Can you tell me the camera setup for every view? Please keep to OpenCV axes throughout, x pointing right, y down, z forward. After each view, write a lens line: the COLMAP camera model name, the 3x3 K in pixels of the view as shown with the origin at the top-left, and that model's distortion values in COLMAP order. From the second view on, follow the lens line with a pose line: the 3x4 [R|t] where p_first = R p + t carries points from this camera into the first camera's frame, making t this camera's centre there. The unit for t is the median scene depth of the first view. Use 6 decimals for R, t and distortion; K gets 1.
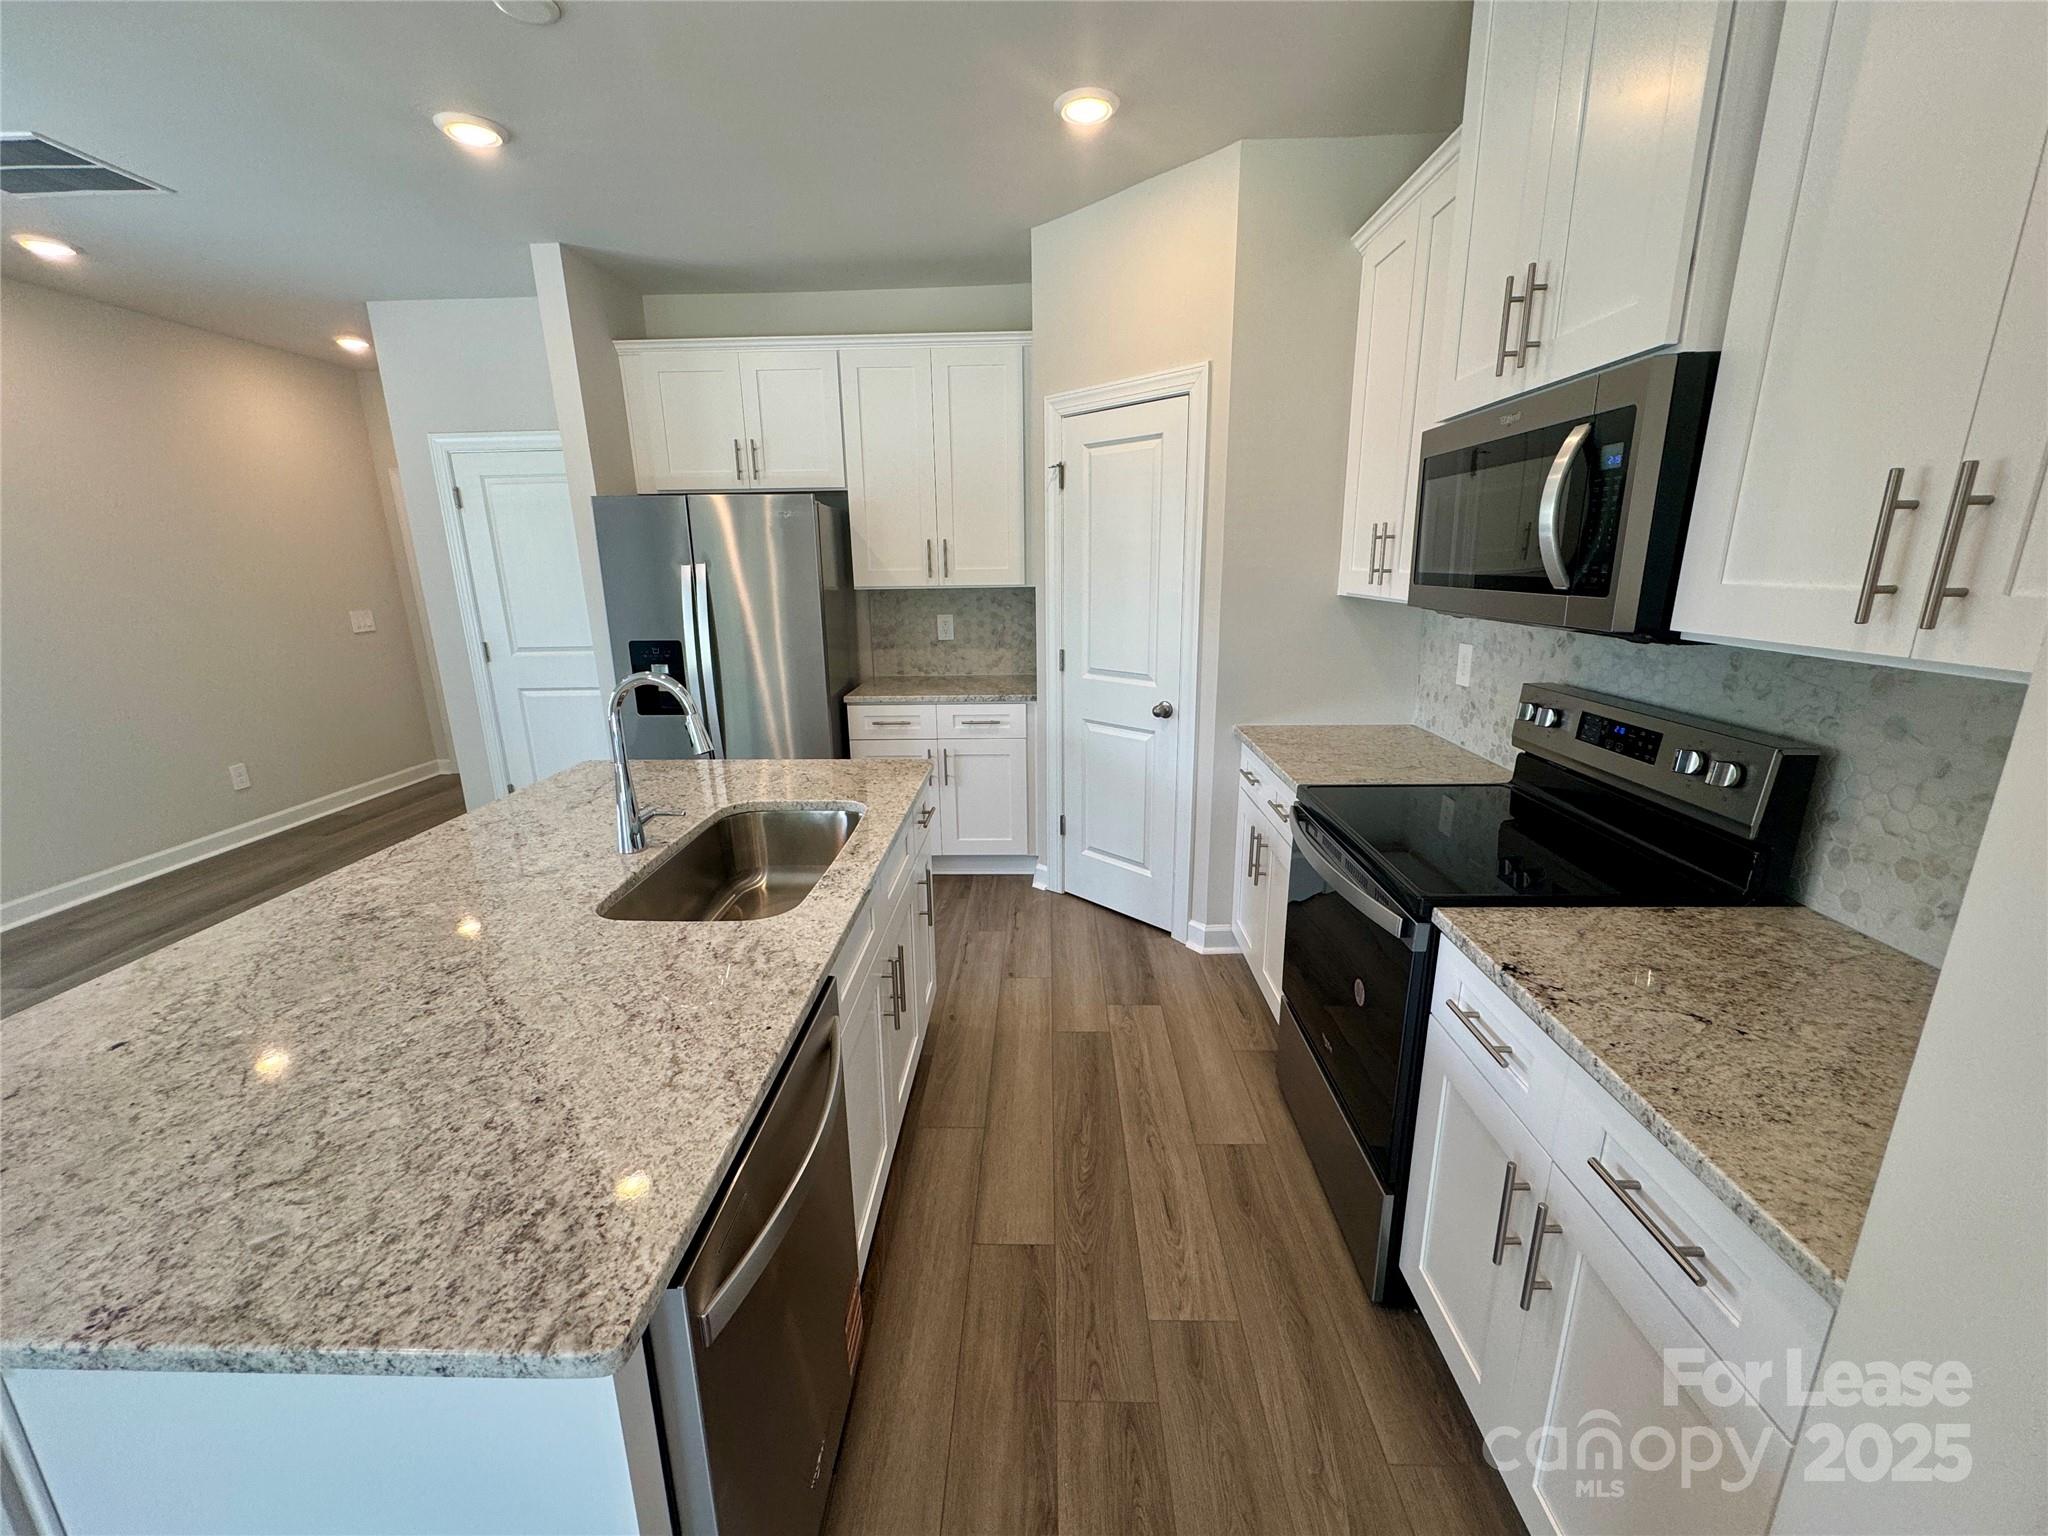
lens RADIAL K [[815.2, 0, 1024.0], [0, 815.2, 768.0], [0, 0, 1]] dist [-0.000347, -0.000237]
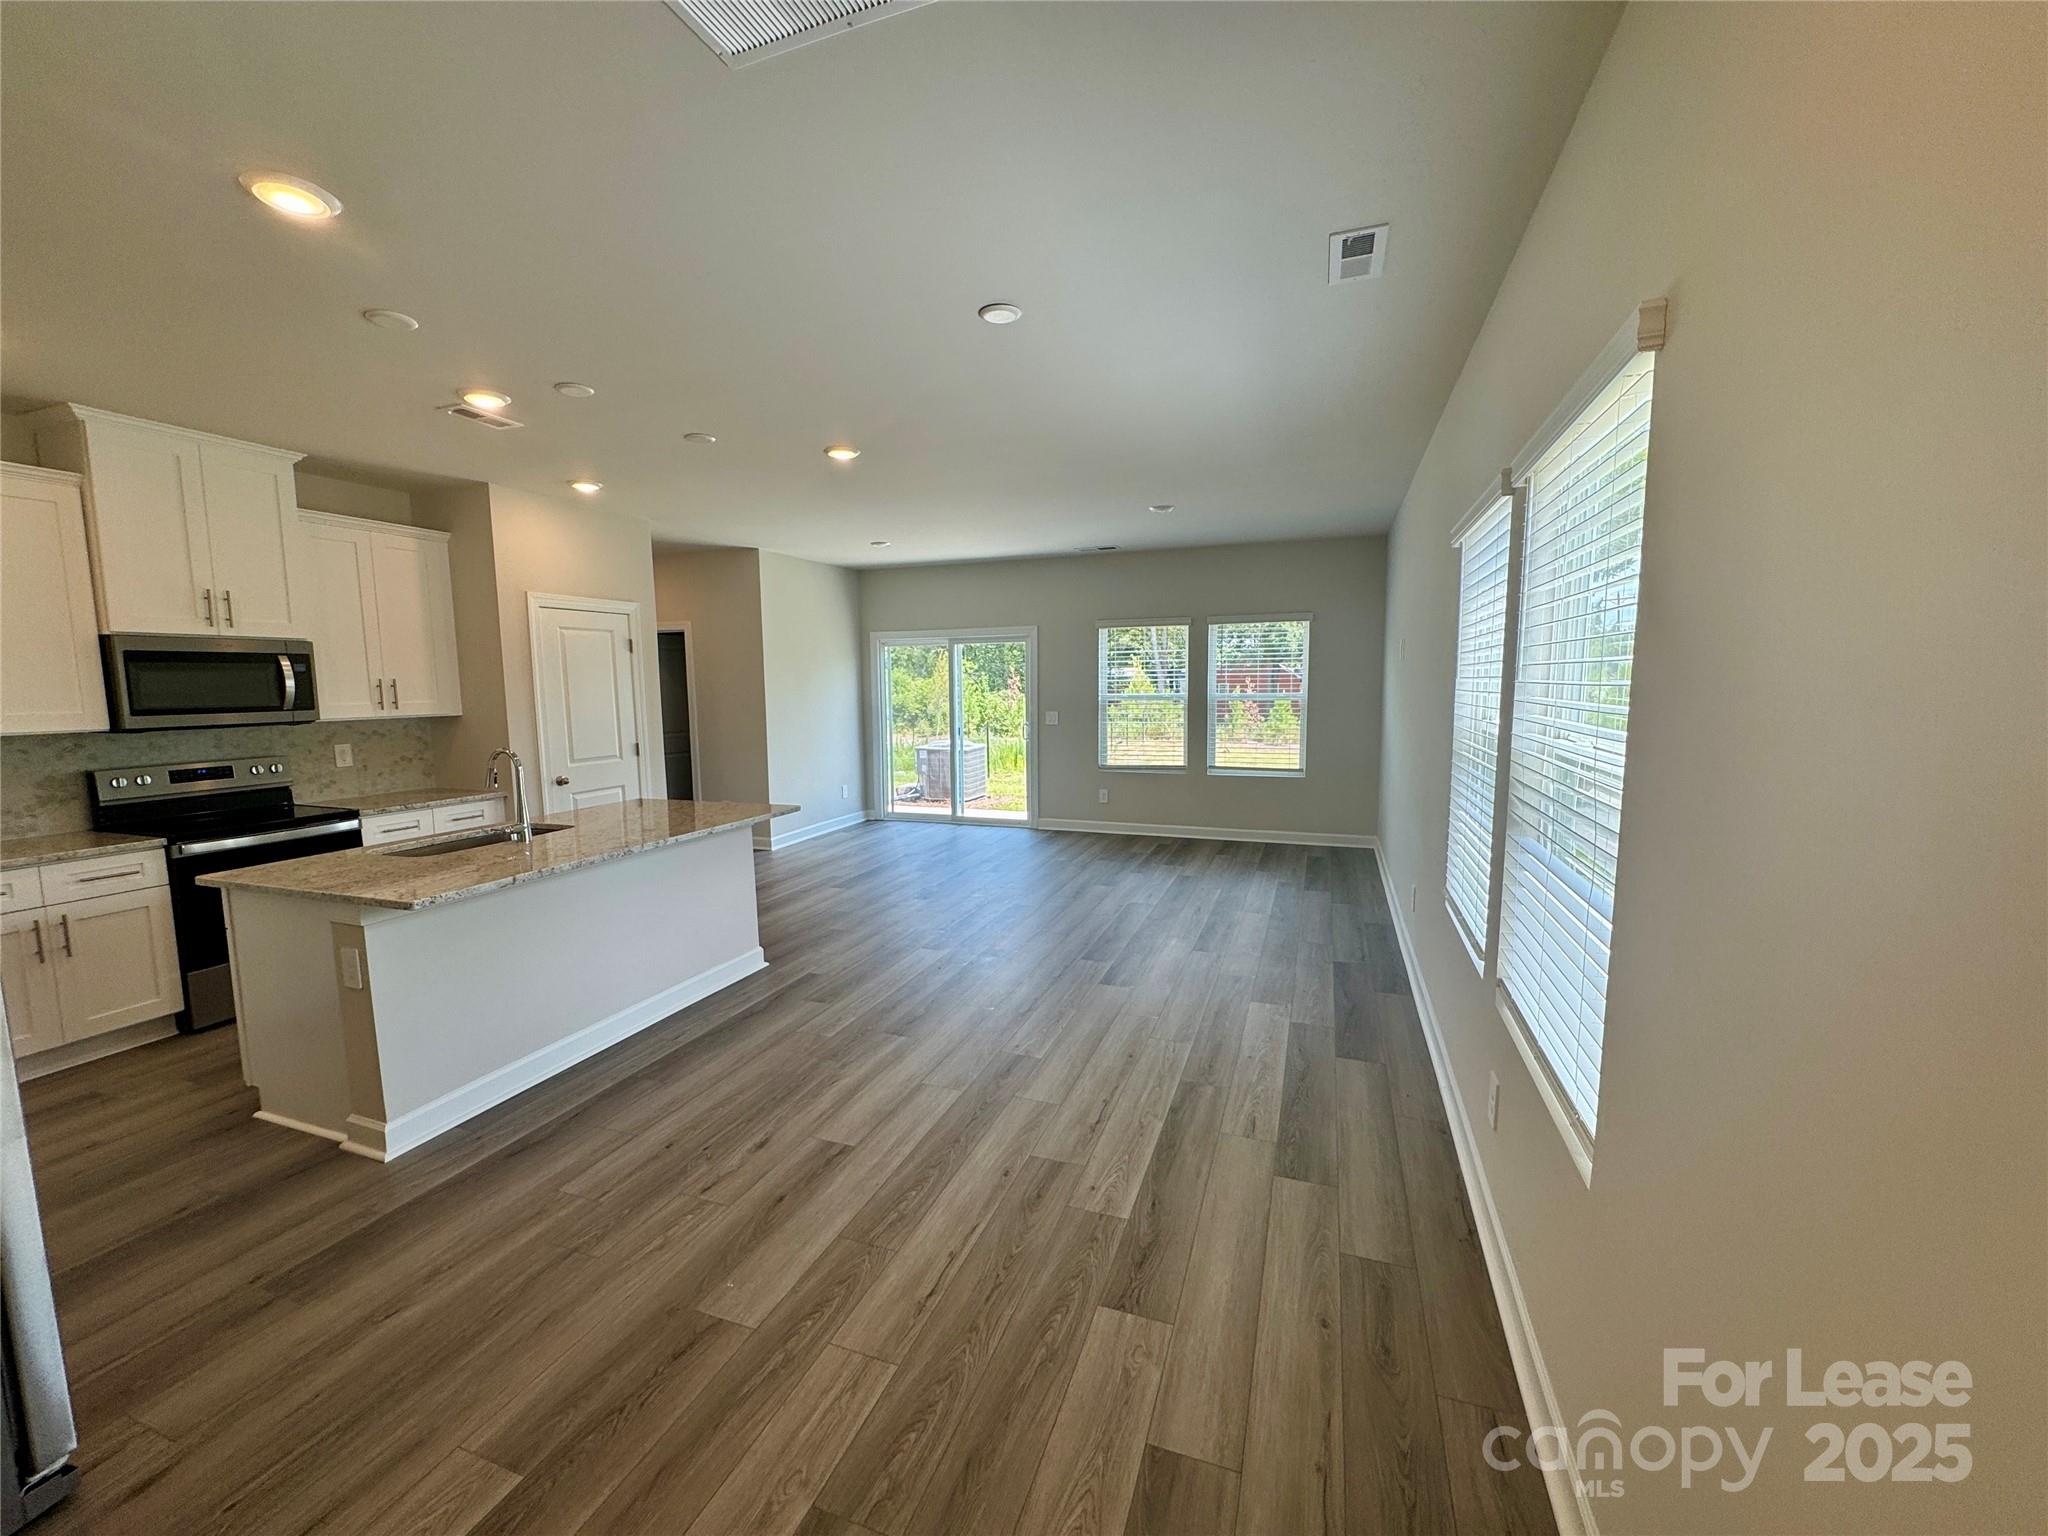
lens RADIAL K [[815.2, 0, 1024.0], [0, 815.2, 768.0], [0, 0, 1]] dist [-0.000347, -0.000237]
pose [[-0.947299, -0.010653, 0.320175, -1.861931], [0.103025, 0.936221, 0.335969, -0.492512], [-0.303334, 0.351249, -0.885784, 1.927016]]
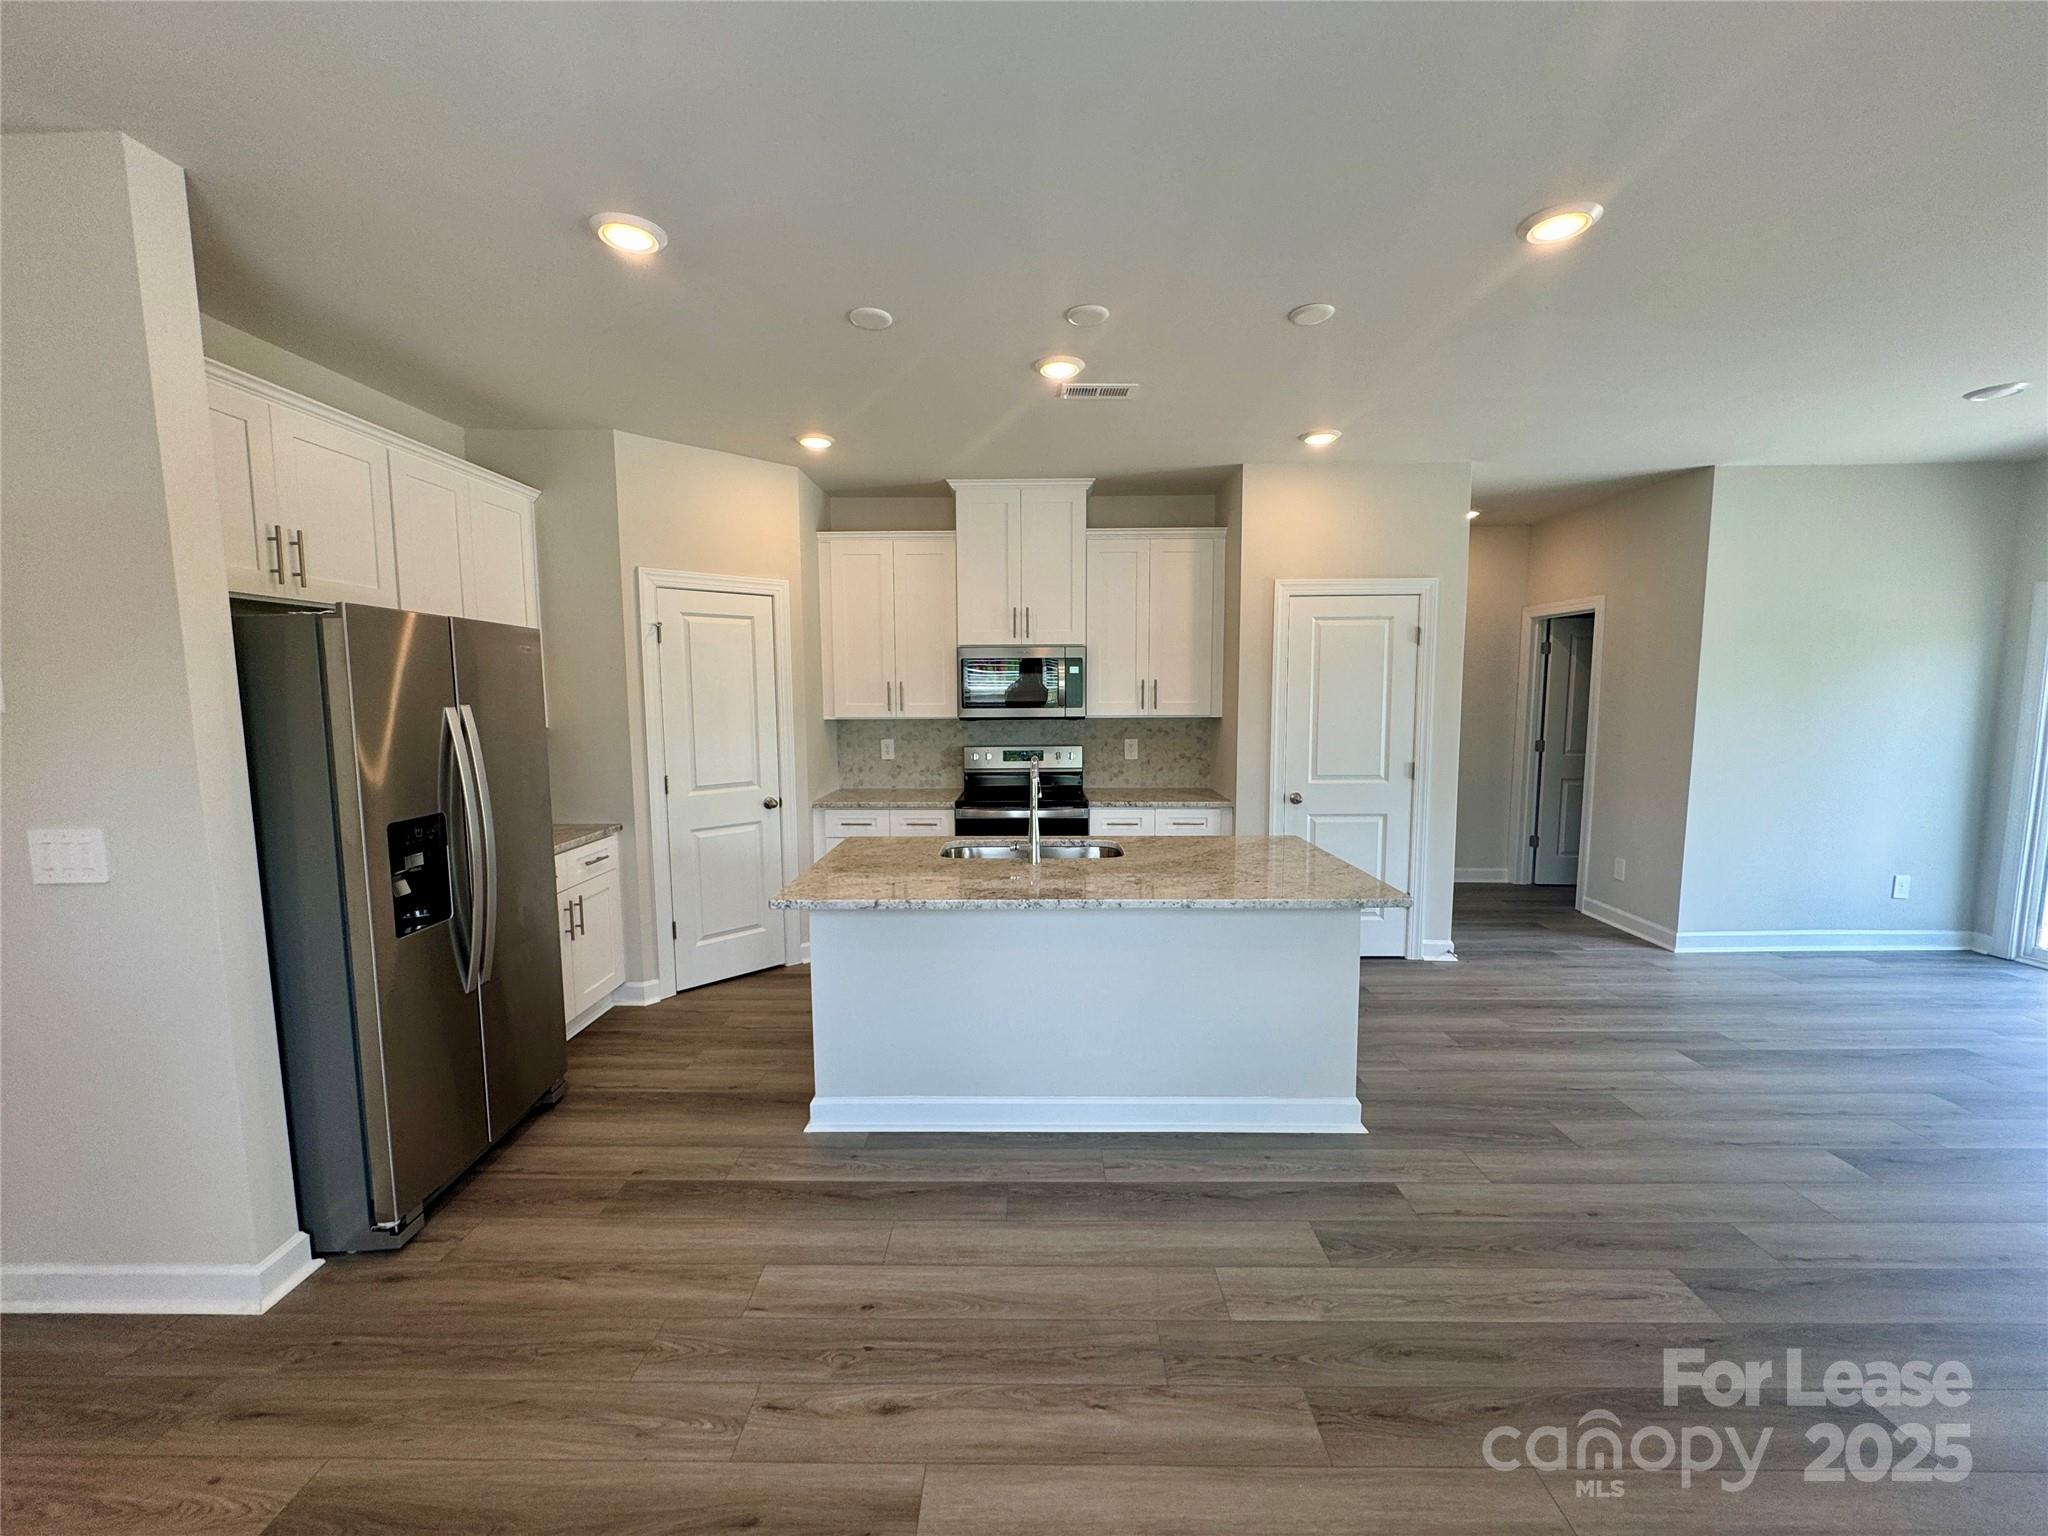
lens RADIAL K [[815.2, 0, 1024.0], [0, 815.2, 768.0], [0, 0, 1]] dist [-0.000347, -0.000237]
pose [[-0.016078, -0.083526, 0.996376, -1.831954], [0.256432, 0.962831, 0.084852, -0.202680], [-0.966429, 0.256867, 0.005938, 0.811038]]
